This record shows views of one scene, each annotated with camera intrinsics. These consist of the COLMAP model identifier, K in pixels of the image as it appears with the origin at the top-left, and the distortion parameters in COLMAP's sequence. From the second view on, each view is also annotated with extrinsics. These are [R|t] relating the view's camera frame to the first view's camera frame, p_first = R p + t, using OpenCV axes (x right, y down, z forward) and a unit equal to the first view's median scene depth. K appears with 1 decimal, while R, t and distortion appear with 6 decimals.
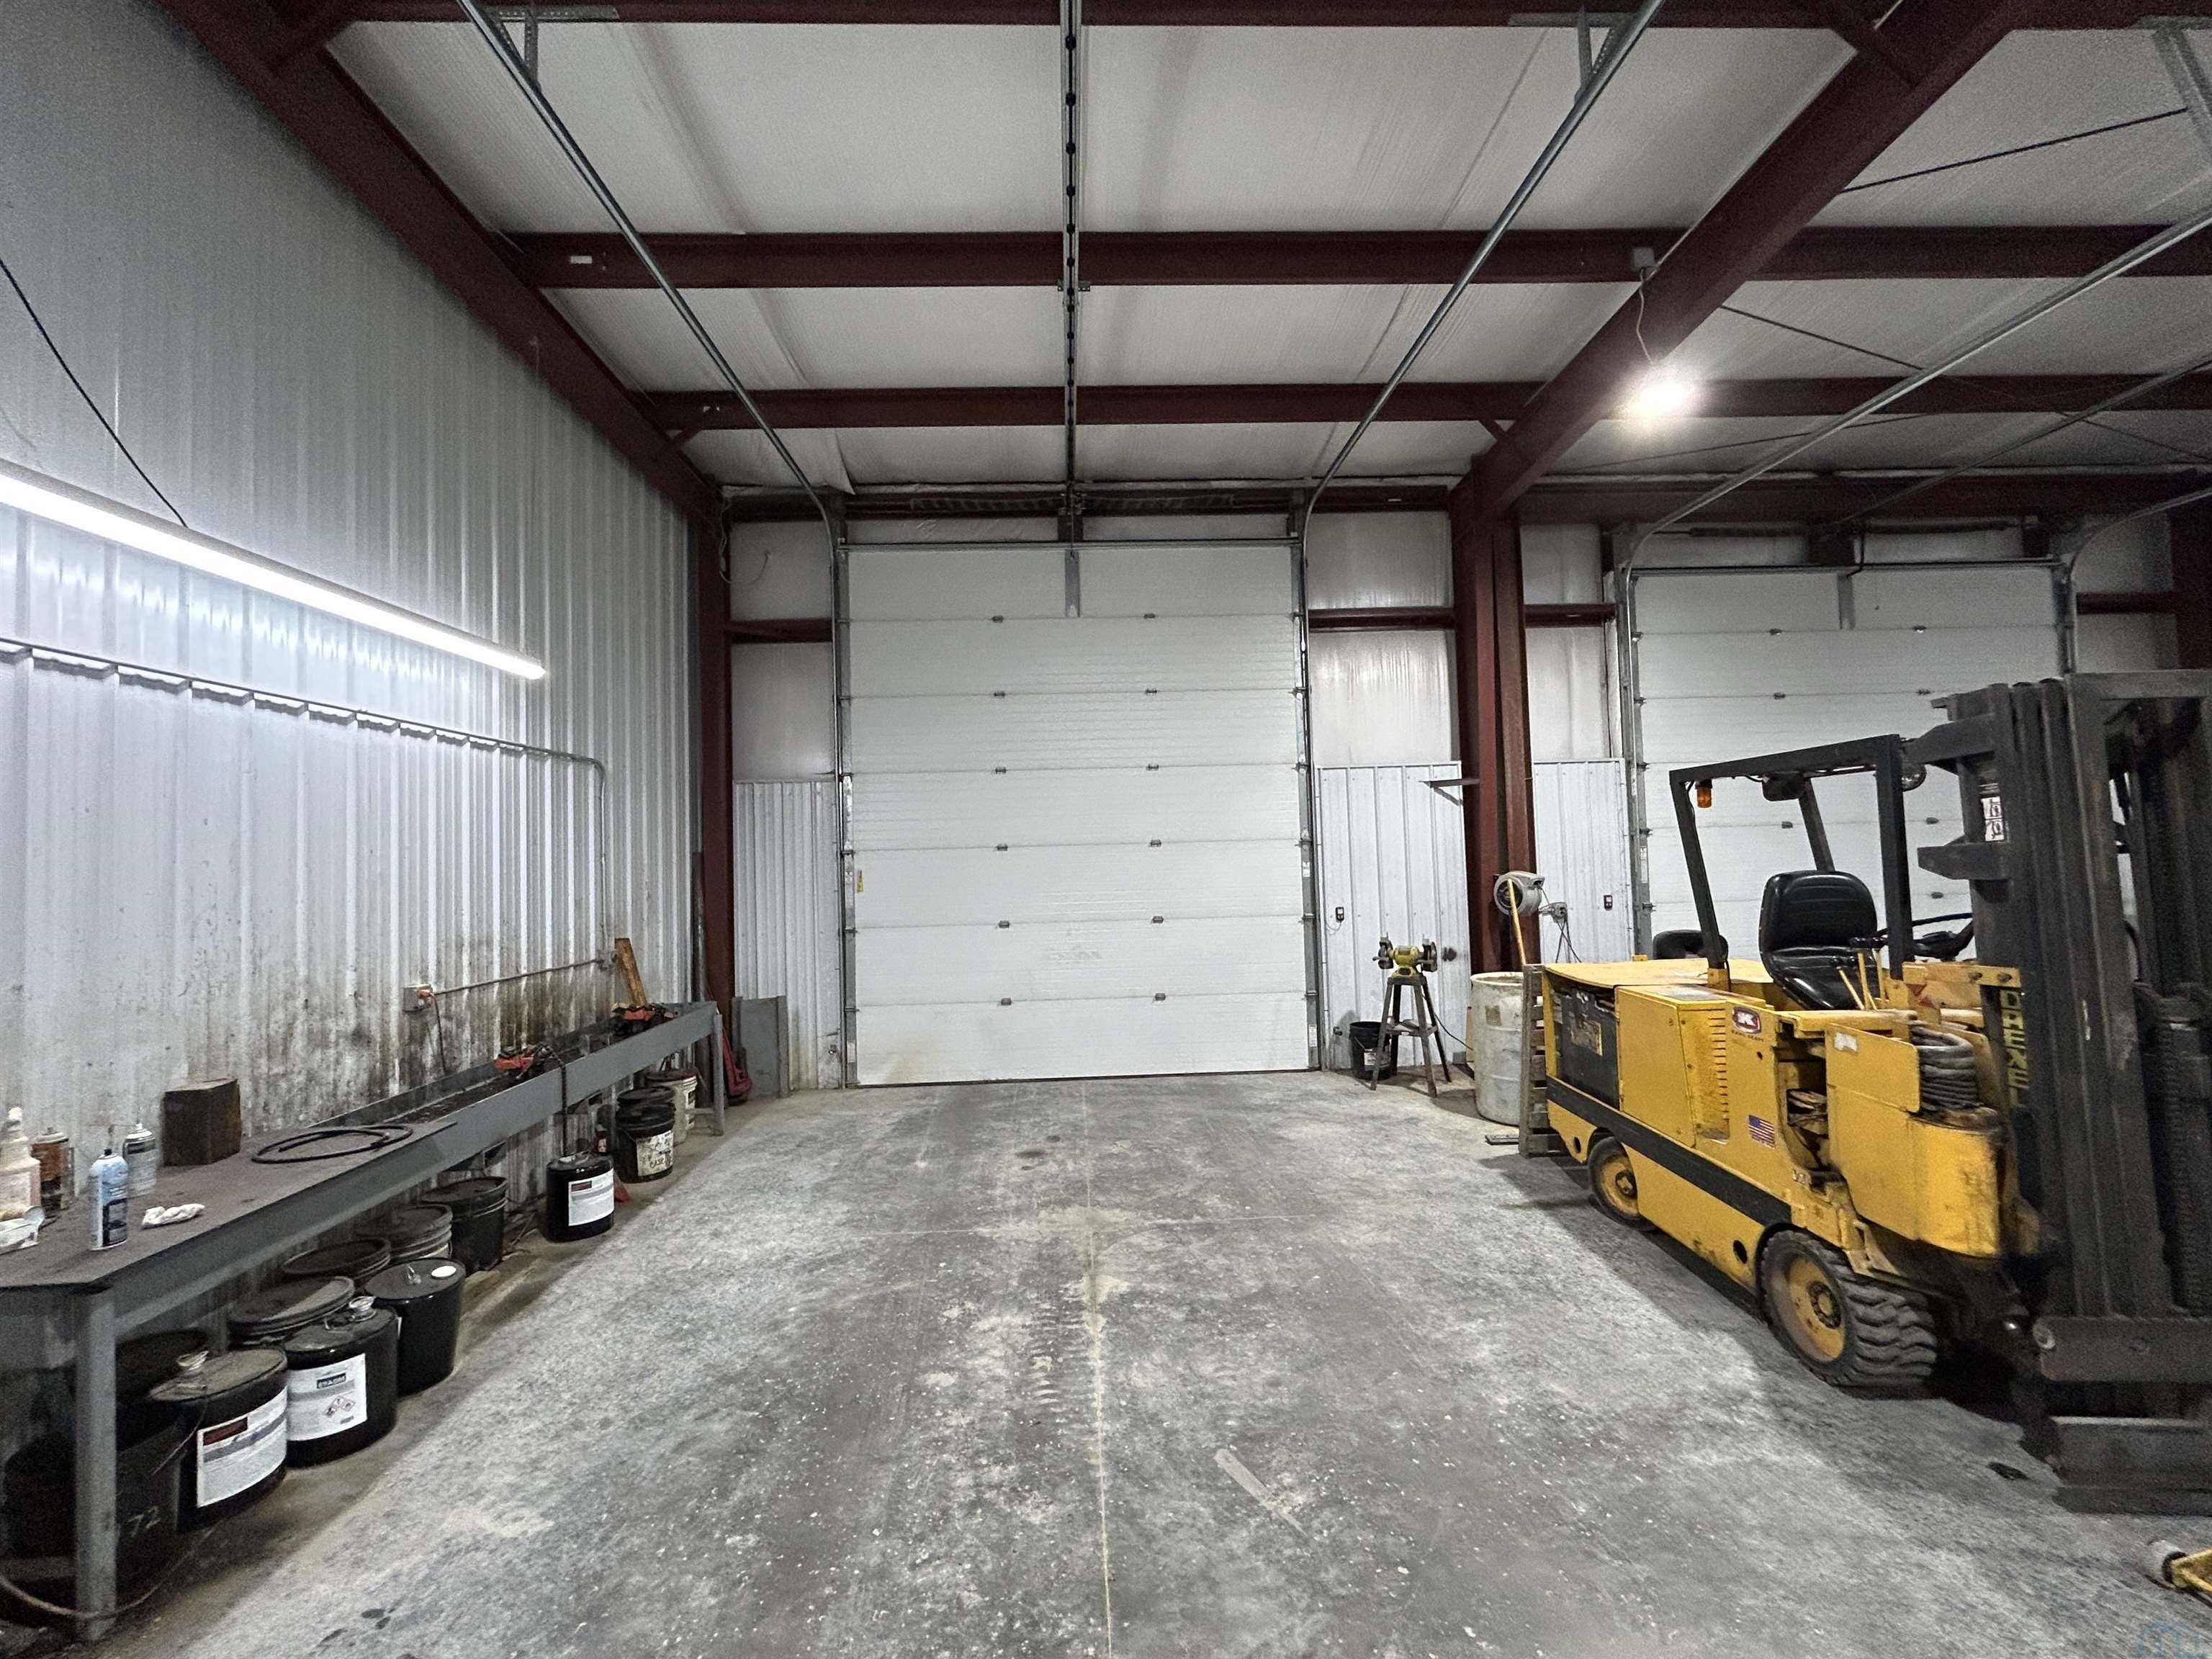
lens RADIAL K [[887.0, 0, 1107.5], [0, 887.0, 820.9], [0, 0, 1]] dist [-0.003044, 0.000783]
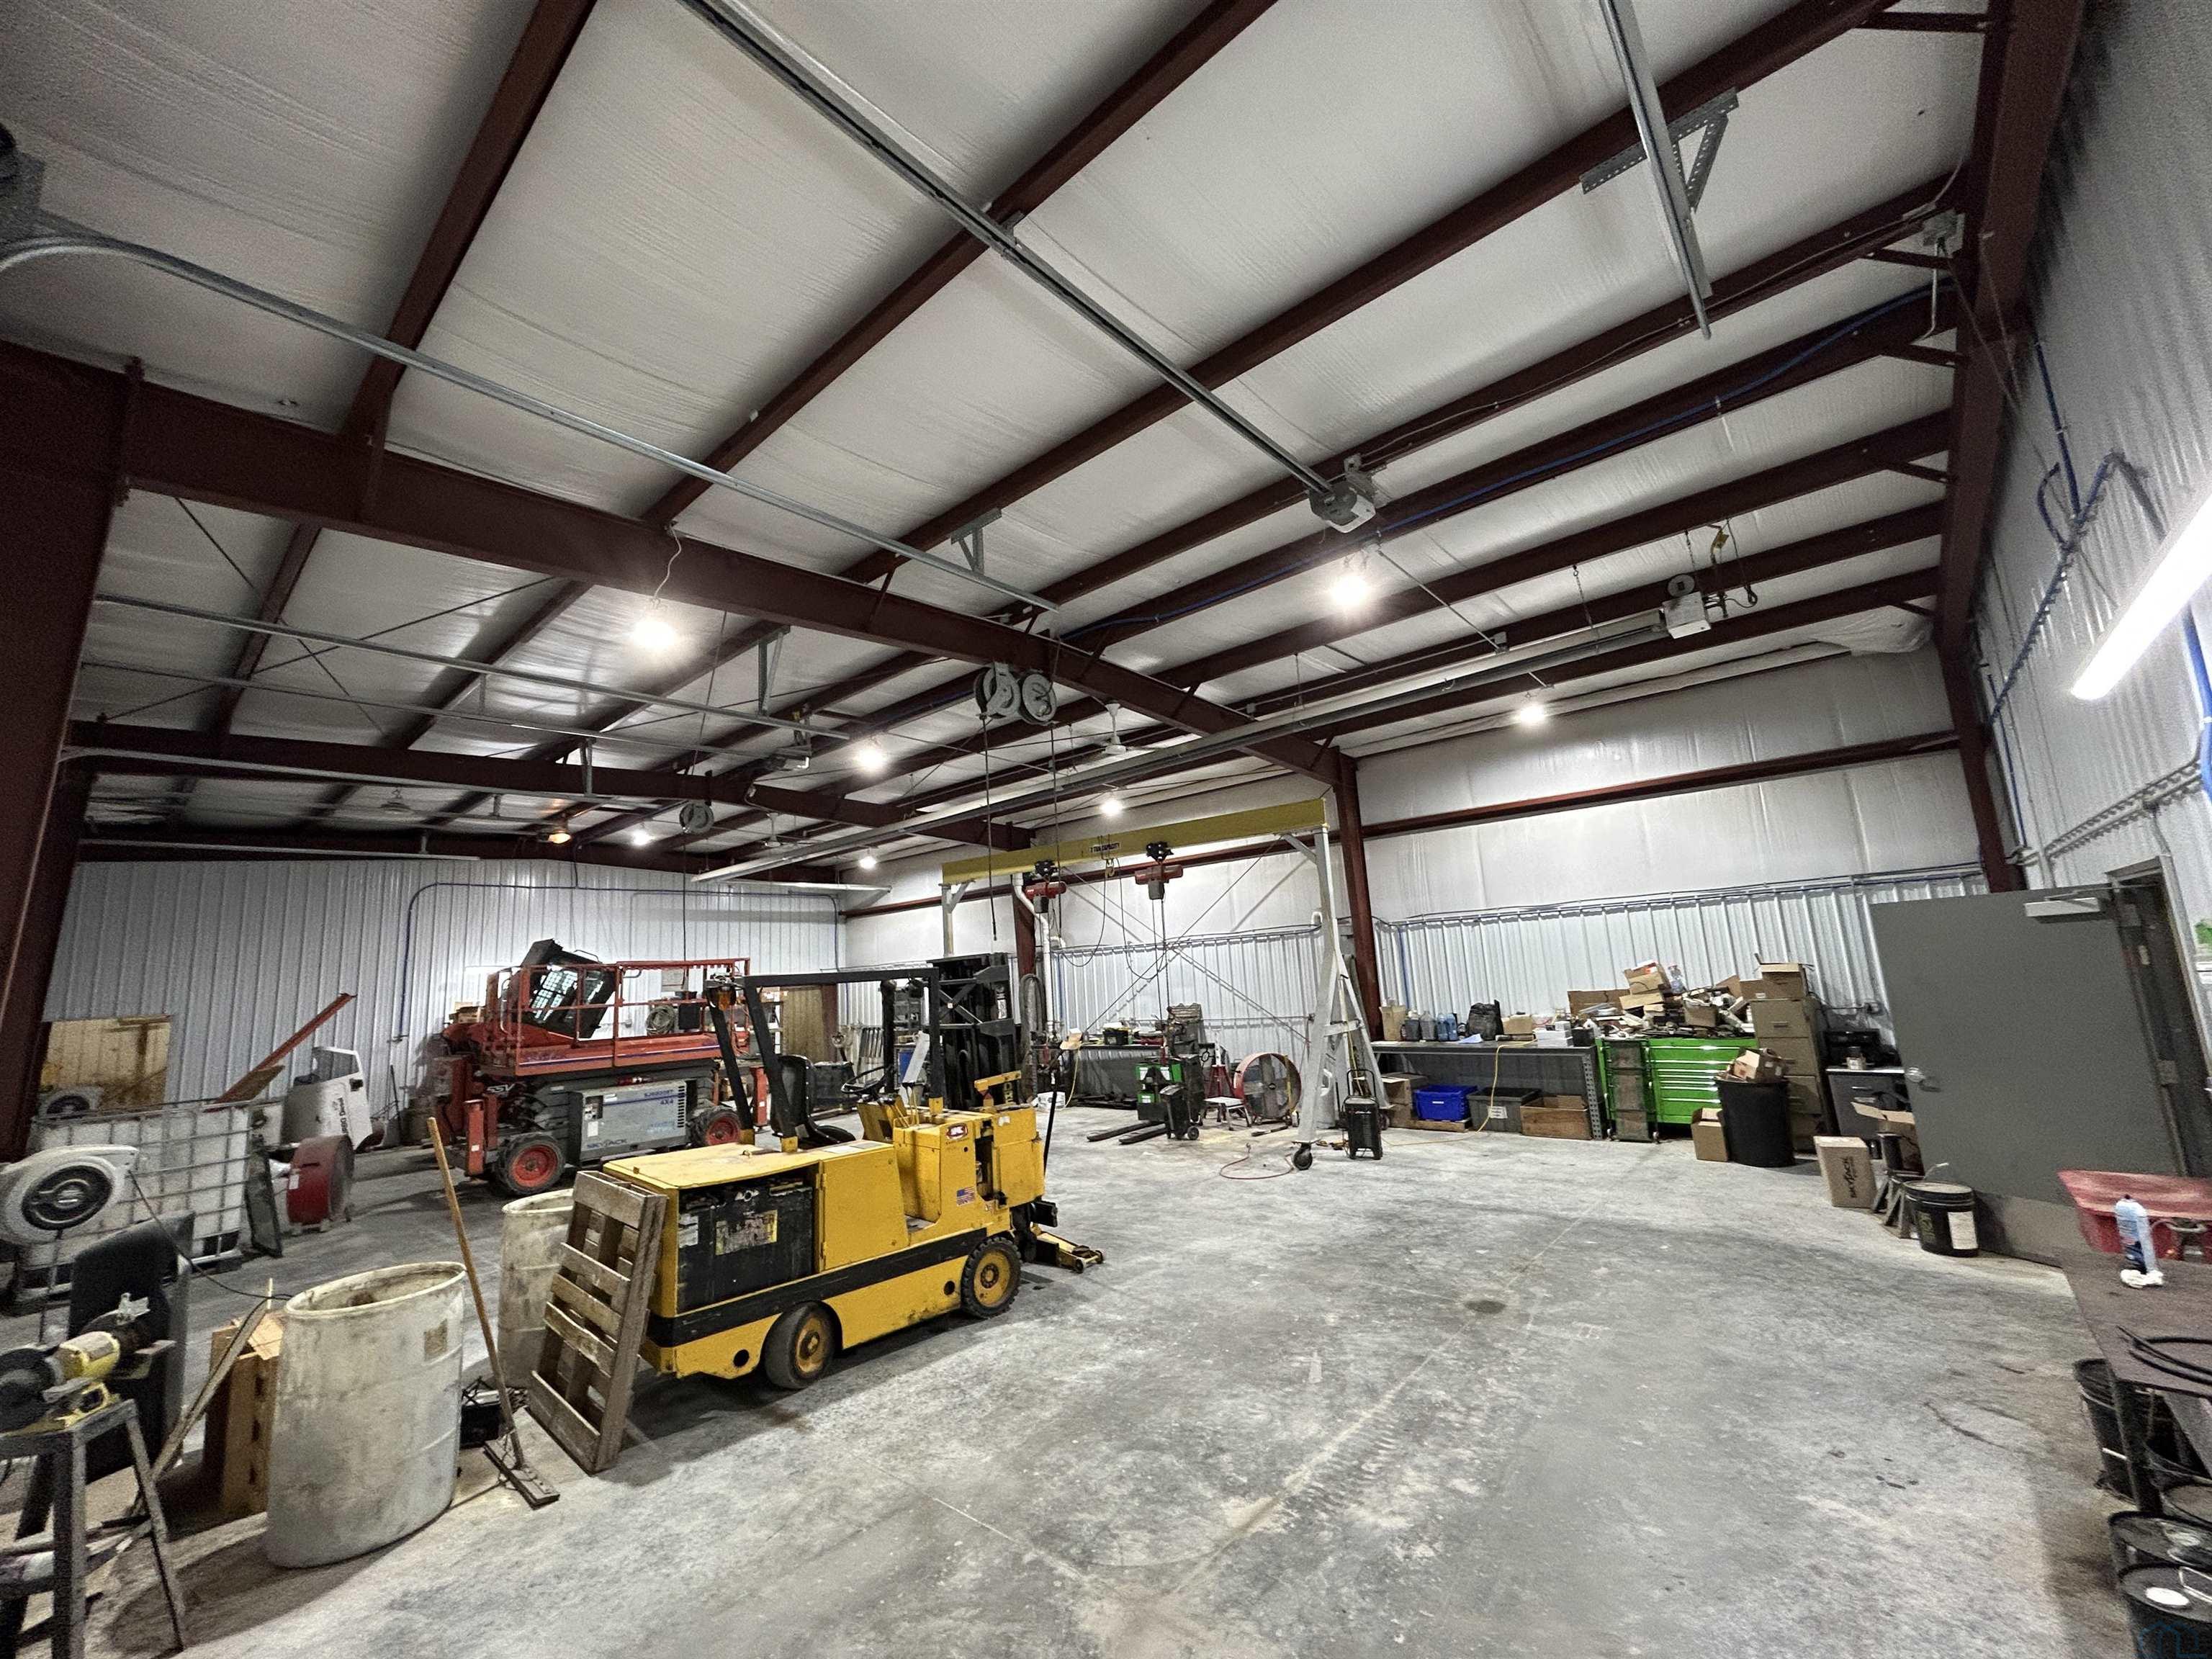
lens RADIAL K [[887.0, 0, 1099.4], [0, 887.0, 829.6], [0, 0, 1]] dist [-0.003044, 0.000783]
pose [[-0.712501, 0.187242, 0.676226, -0.699905], [0.052320, 0.975232, -0.214909, 0.040381], [-0.699717, -0.117743, -0.704650, 2.011527]]
